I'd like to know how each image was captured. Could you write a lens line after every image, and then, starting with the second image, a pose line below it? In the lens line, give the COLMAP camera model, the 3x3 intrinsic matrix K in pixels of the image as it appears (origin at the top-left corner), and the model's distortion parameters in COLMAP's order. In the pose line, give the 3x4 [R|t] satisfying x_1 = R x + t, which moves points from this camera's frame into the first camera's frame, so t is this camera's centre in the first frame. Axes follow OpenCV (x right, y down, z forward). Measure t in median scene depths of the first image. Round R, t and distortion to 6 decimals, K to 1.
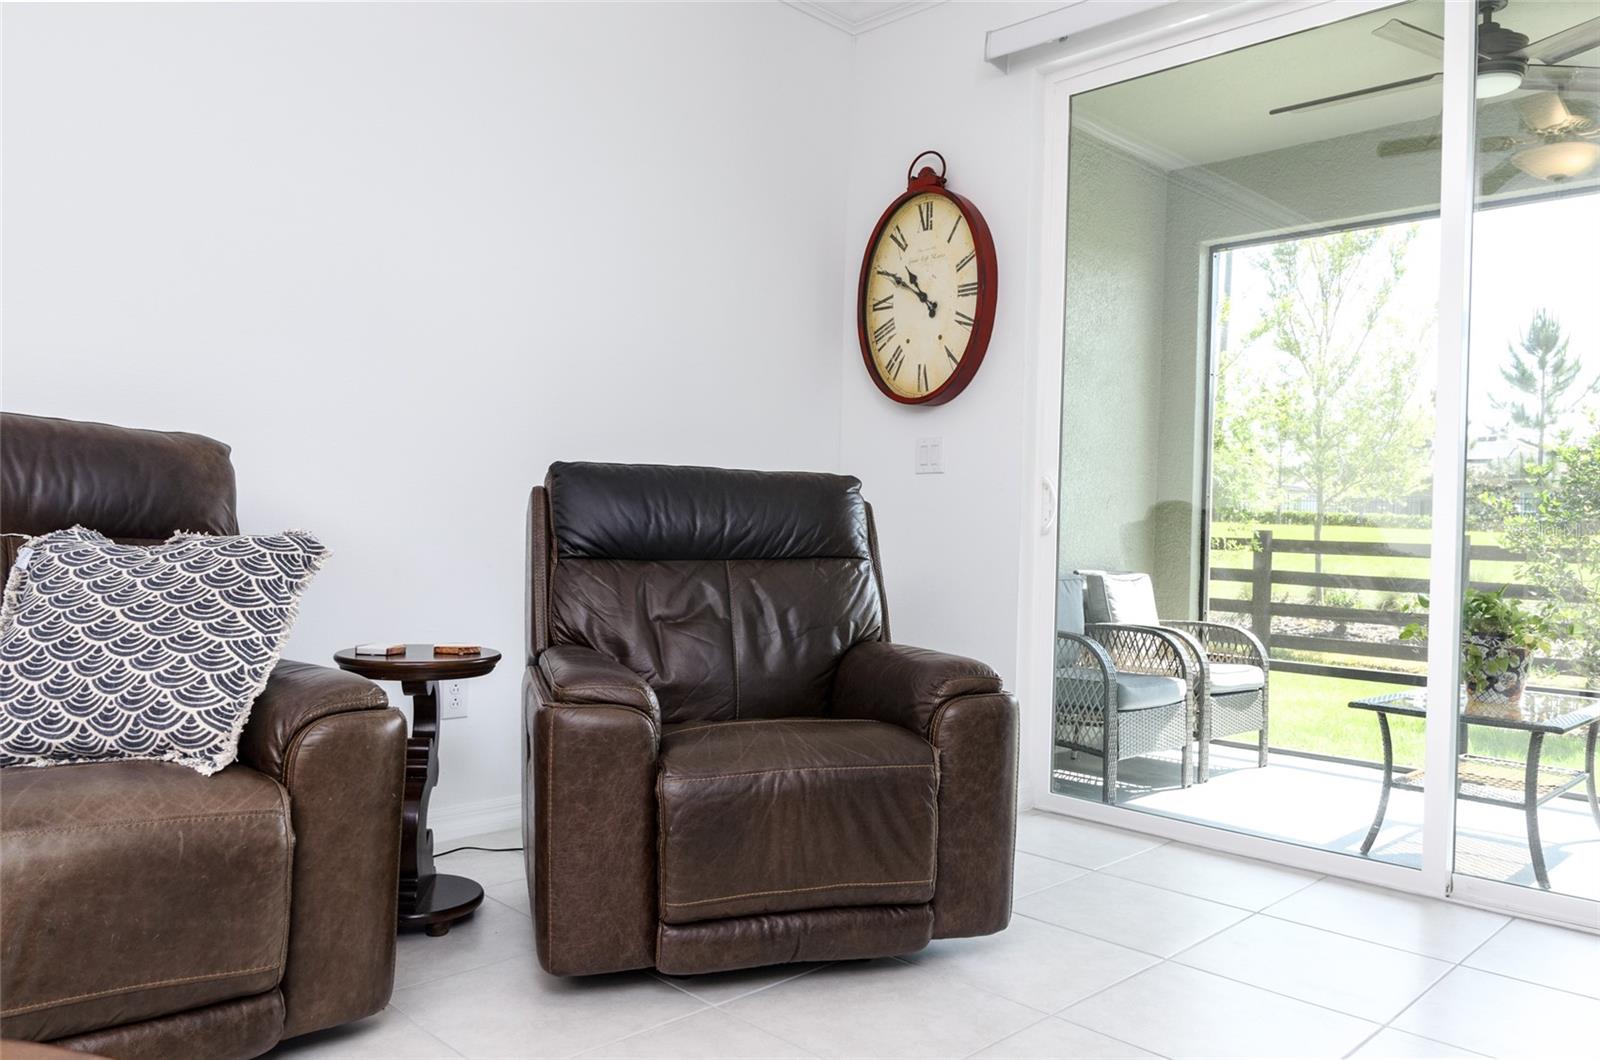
lens RADIAL K [[1171.2, 0, 800.0], [0, 1171.2, 530.0], [0, 0, 1]] dist [0.012492, -0.011418]
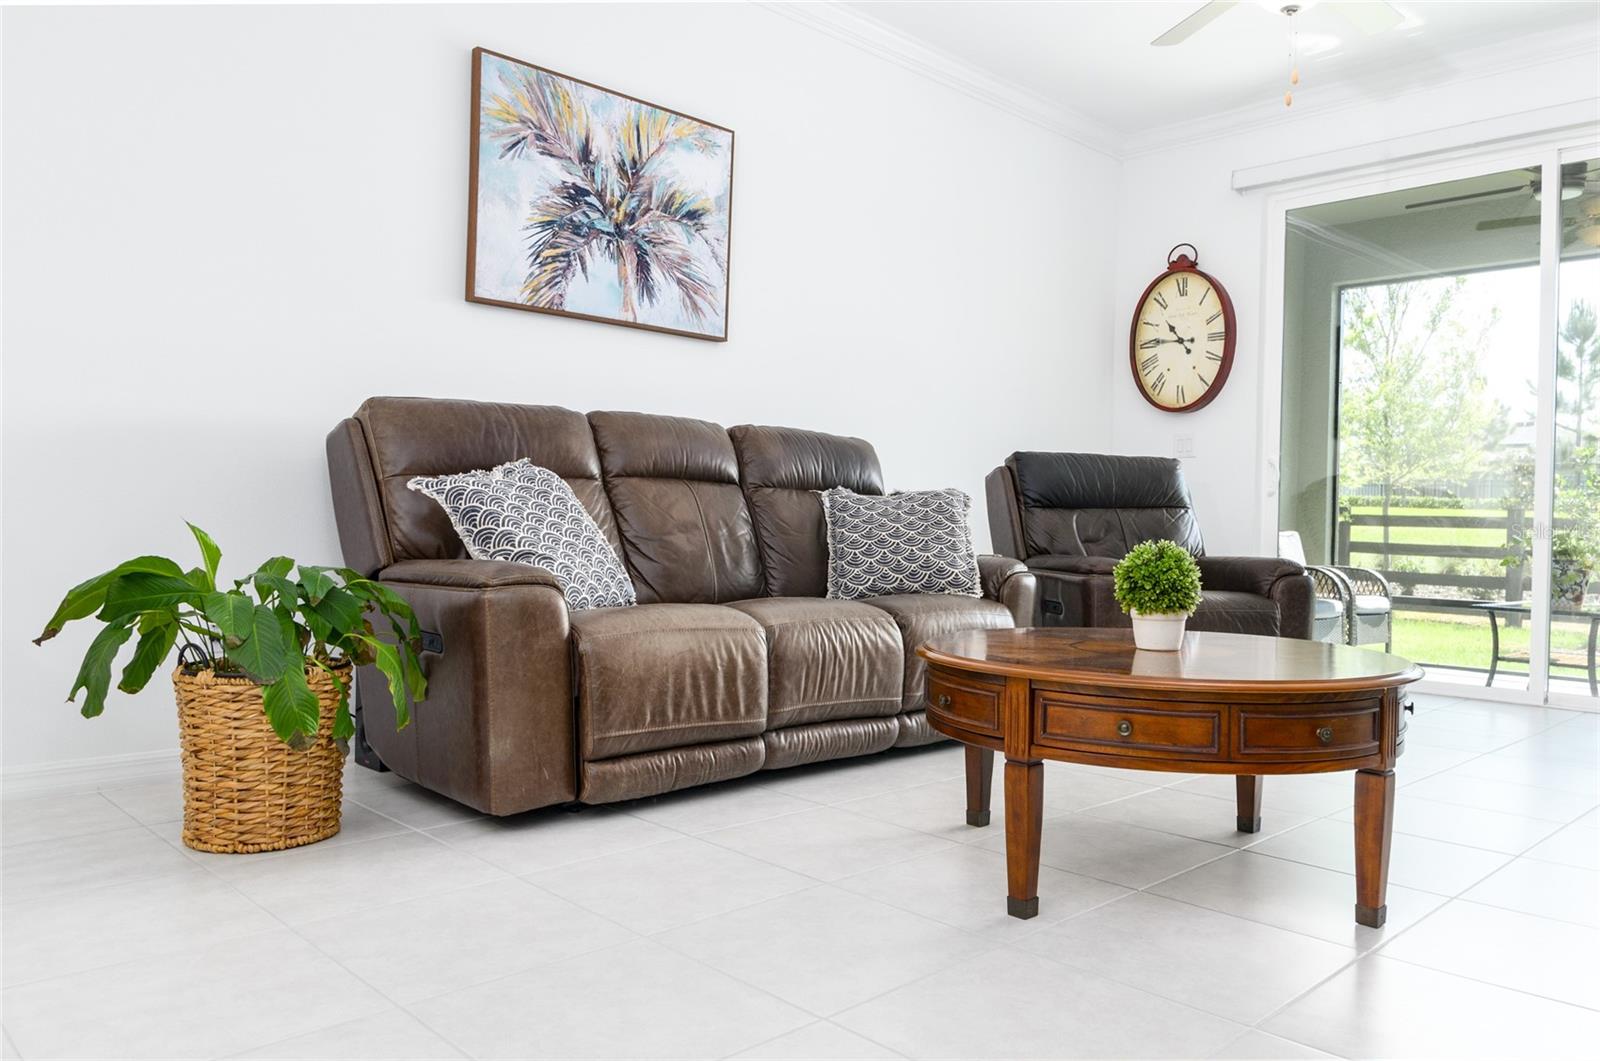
lens RADIAL K [[1171.2, 0, 800.0], [0, 1171.2, 530.5], [0, 0, 1]] dist [0.012492, -0.011418]
pose [[0.999762, -0.006455, -0.020837, -0.355197], [0.006643, 0.999938, 0.008984, 0.028660], [0.020778, -0.009120, 0.999743, -0.521511]]
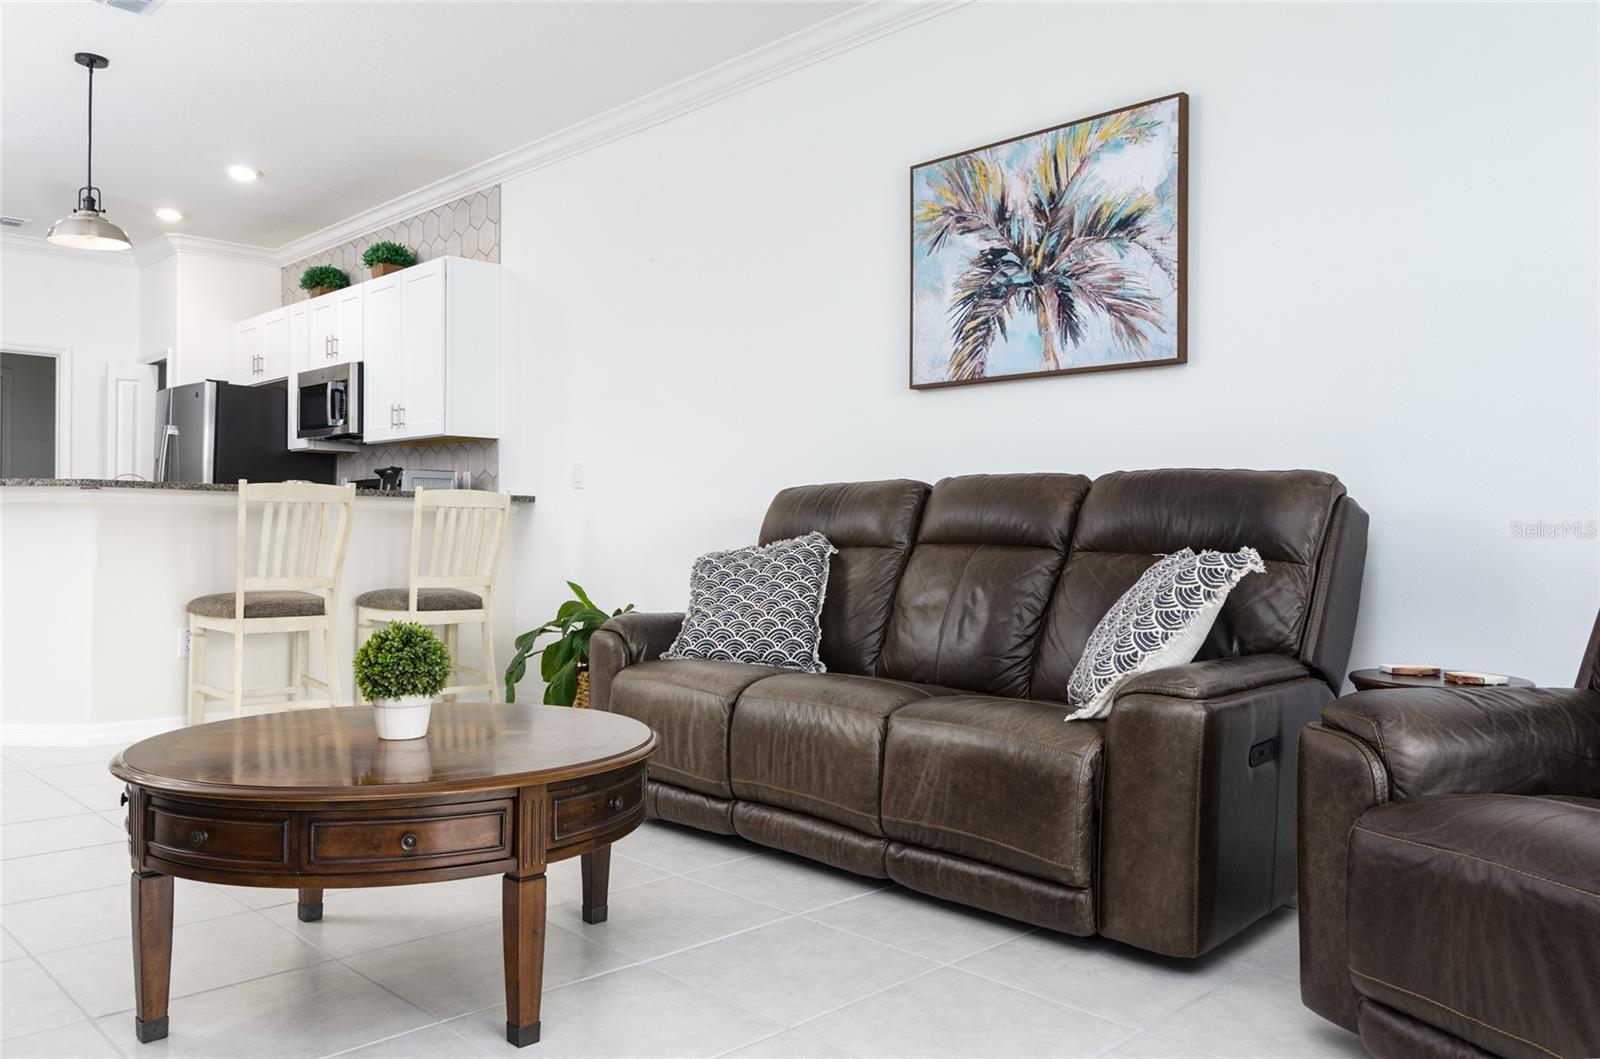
lens RADIAL K [[1171.2, 0, 800.0], [0, 1171.2, 529.5], [0, 0, 1]] dist [0.012492, -0.011418]
pose [[-0.004801, -0.031417, -0.999495, 0.417030], [-0.009601, 0.999462, -0.031370, 0.012411], [0.999942, 0.009446, -0.005100, 0.315348]]
